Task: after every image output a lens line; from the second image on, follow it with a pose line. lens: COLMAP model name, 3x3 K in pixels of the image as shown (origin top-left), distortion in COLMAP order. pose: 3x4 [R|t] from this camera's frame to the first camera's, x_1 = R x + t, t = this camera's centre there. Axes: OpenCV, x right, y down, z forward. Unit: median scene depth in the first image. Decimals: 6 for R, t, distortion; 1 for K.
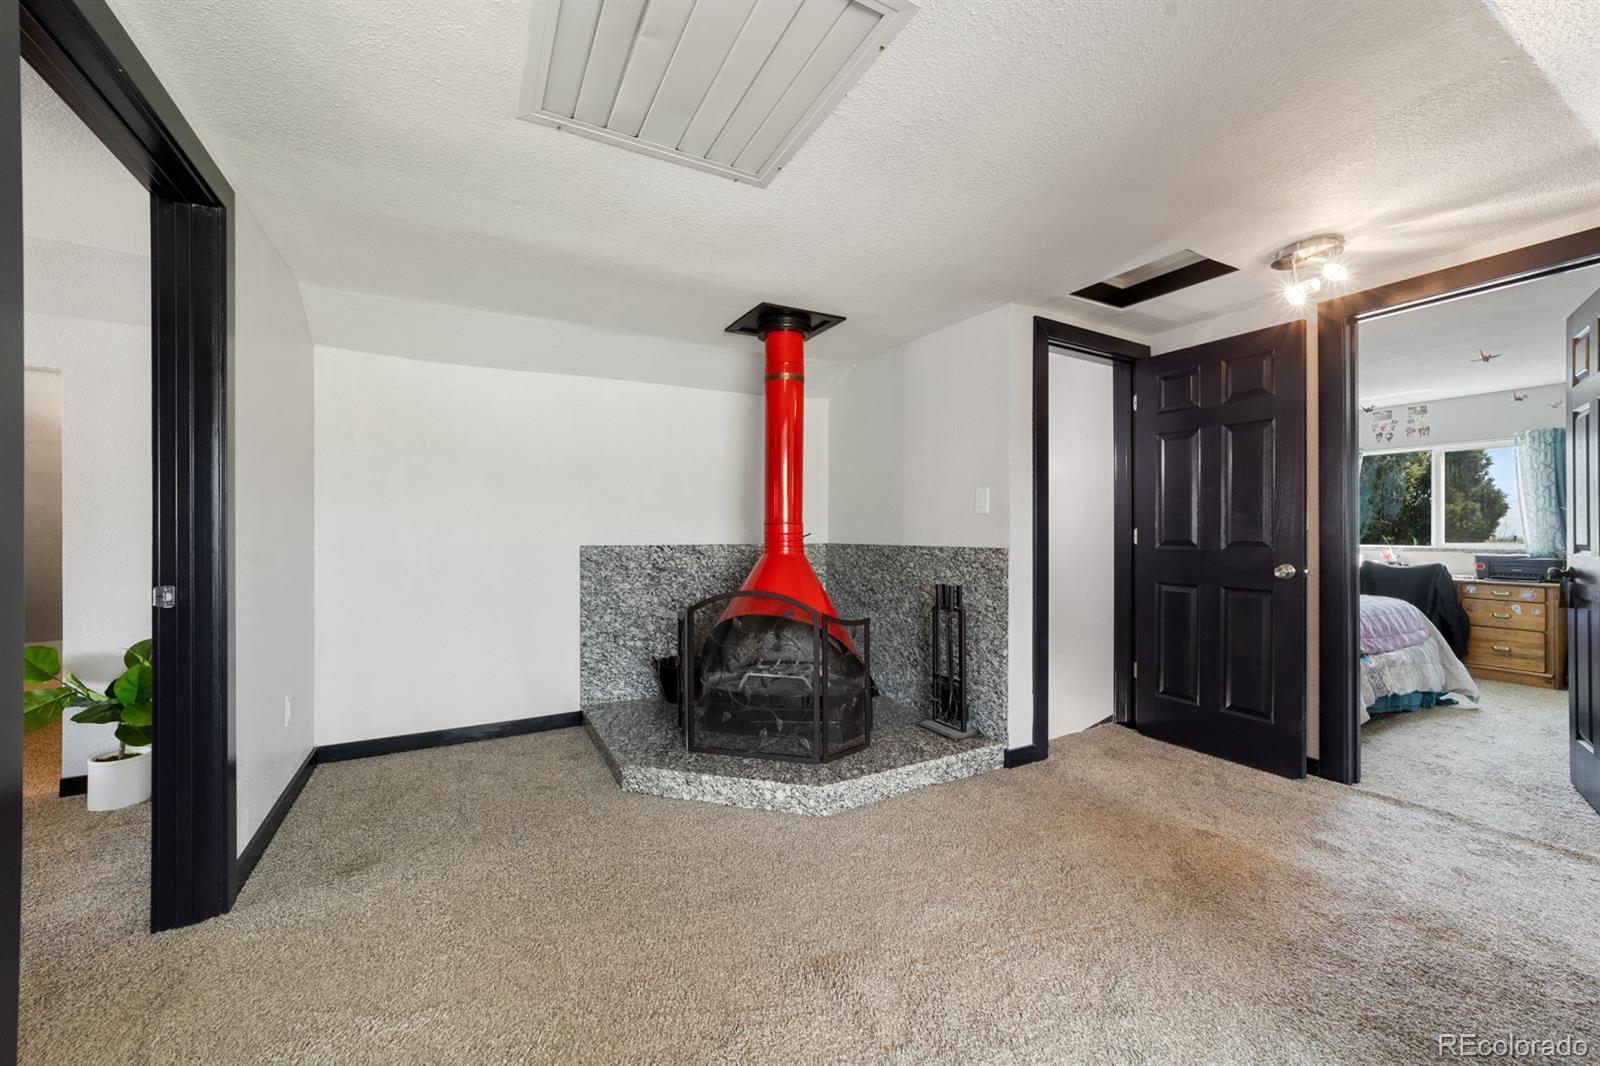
lens RADIAL K [[617.2, 0, 787.4], [0, 617.2, 525.6], [0, 0, 1]] dist [-0.004980, 0.002784]
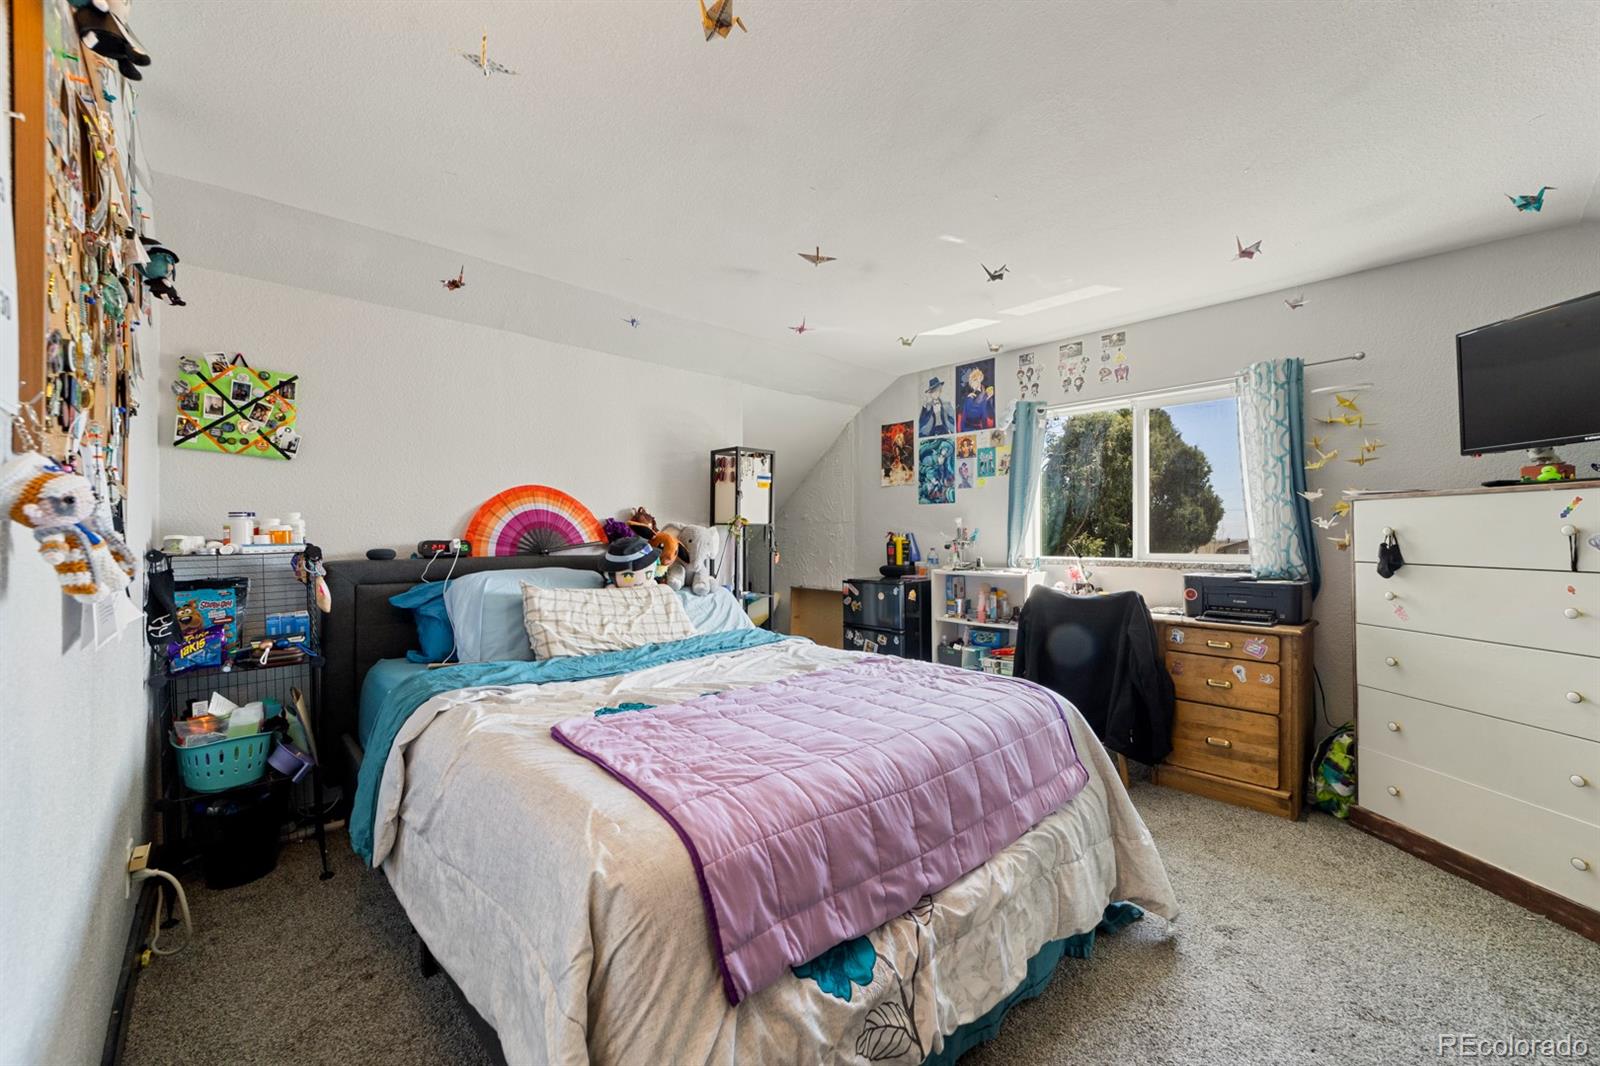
lens RADIAL K [[617.2, 0, 812.2], [0, 617.2, 535.3], [0, 0, 1]] dist [-0.004980, 0.002784]
pose [[0.962302, -0.004400, 0.271949, 0.622068], [0.002997, 0.999980, 0.005575, 0.005707], [-0.271968, -0.004550, 0.962295, 0.536567]]
